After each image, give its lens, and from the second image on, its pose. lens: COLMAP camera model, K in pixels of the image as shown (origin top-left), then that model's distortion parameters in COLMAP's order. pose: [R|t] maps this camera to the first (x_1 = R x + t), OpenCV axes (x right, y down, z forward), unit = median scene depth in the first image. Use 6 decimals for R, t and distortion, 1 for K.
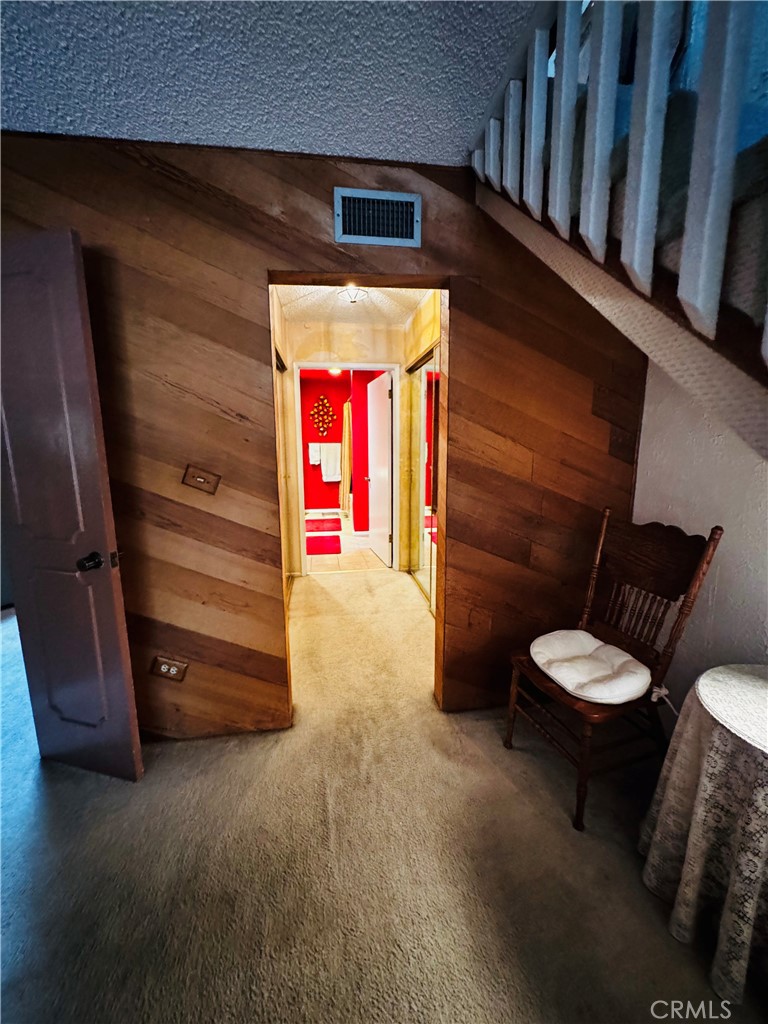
lens RADIAL K [[408.3, 0, 384.0], [0, 408.3, 512.0], [0, 0, 1]] dist [-0.000771, 0.000159]
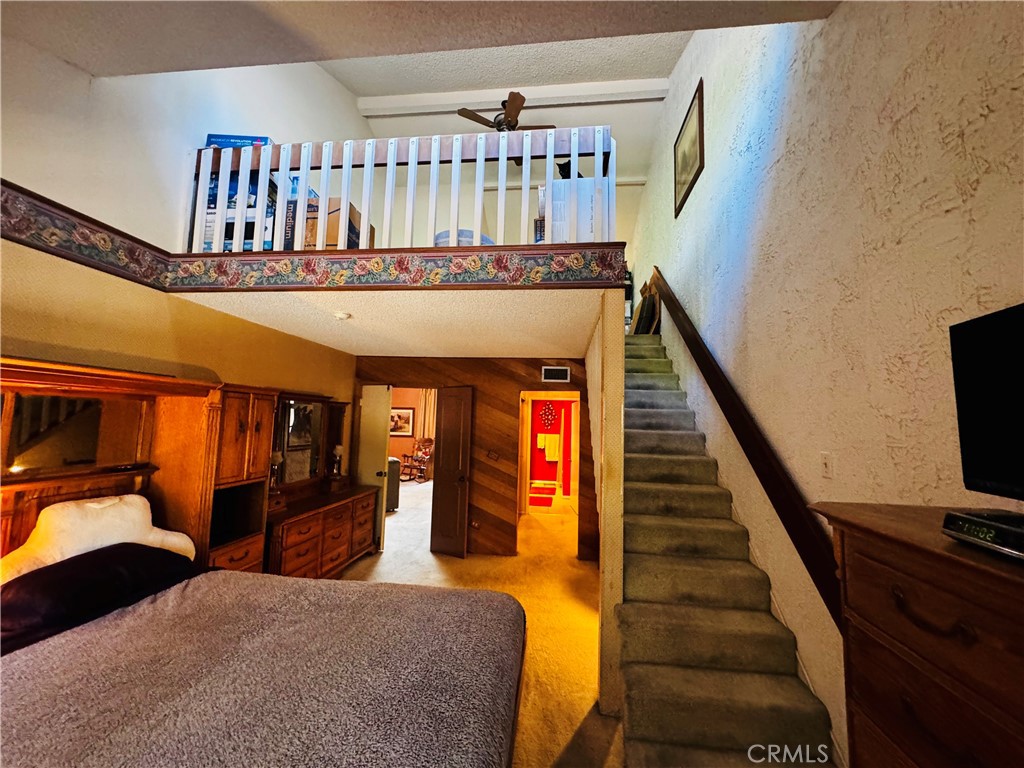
lens RADIAL K [[408.3, 0, 512.0], [0, 408.3, 384.0], [0, 0, 1]] dist [-0.000771, 0.000159]
pose [[0.966082, 0.009305, -0.258067, 0.268519], [-0.076727, 0.964562, -0.252452, 0.094746], [0.246573, 0.263690, 0.932561, -1.131261]]
